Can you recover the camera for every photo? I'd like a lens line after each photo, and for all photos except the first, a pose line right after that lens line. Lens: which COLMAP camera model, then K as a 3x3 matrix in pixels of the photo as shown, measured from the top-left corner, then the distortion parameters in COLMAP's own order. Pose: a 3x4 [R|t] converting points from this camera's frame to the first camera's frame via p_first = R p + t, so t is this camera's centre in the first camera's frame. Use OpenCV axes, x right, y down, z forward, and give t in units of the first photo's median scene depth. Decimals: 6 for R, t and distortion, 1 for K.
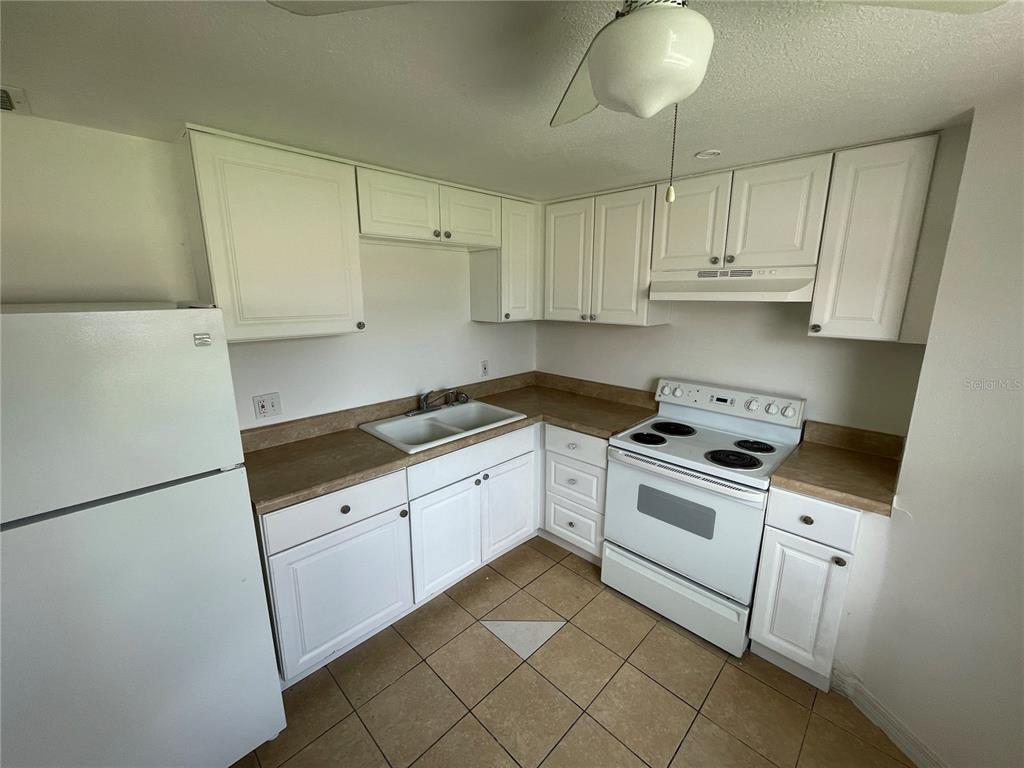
lens RADIAL K [[414.9, 0, 509.7], [0, 414.9, 384.9], [0, 0, 1]] dist [-0.004834, -0.000990]
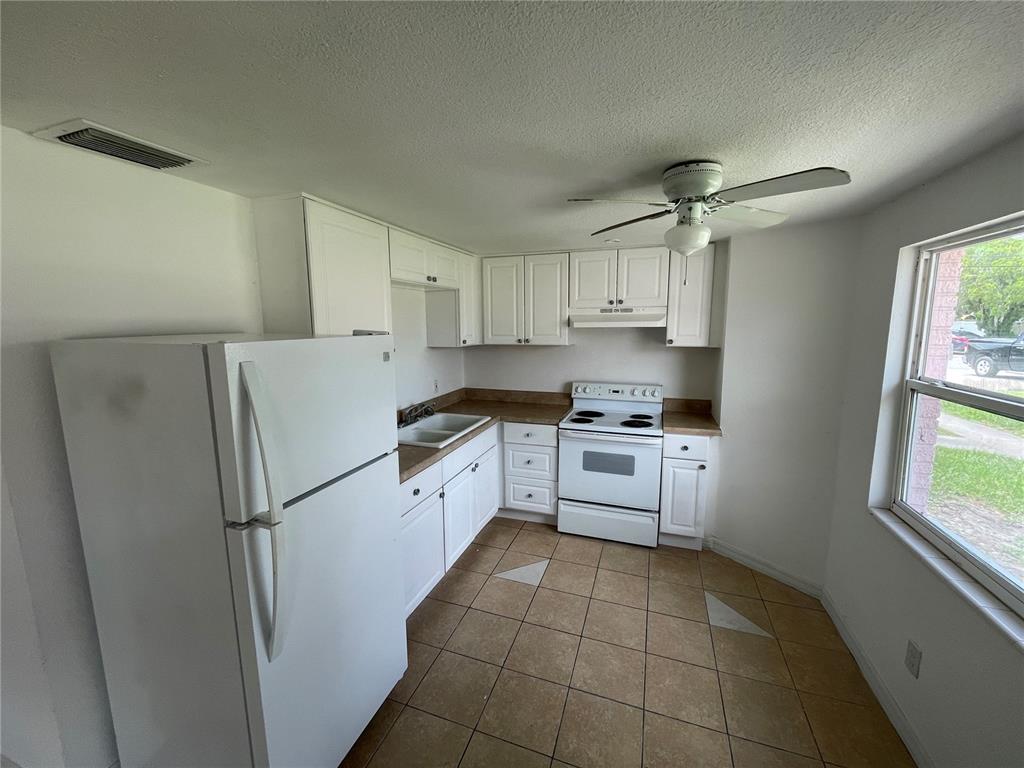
lens RADIAL K [[414.9, 0, 513.5], [0, 414.9, 384.4], [0, 0, 1]] dist [-0.004834, -0.000990]
pose [[0.901442, -0.070544, 0.427114, -0.518315], [0.102292, 0.993404, -0.051816, 0.054798], [-0.420642, 0.090400, 0.902712, -0.242973]]
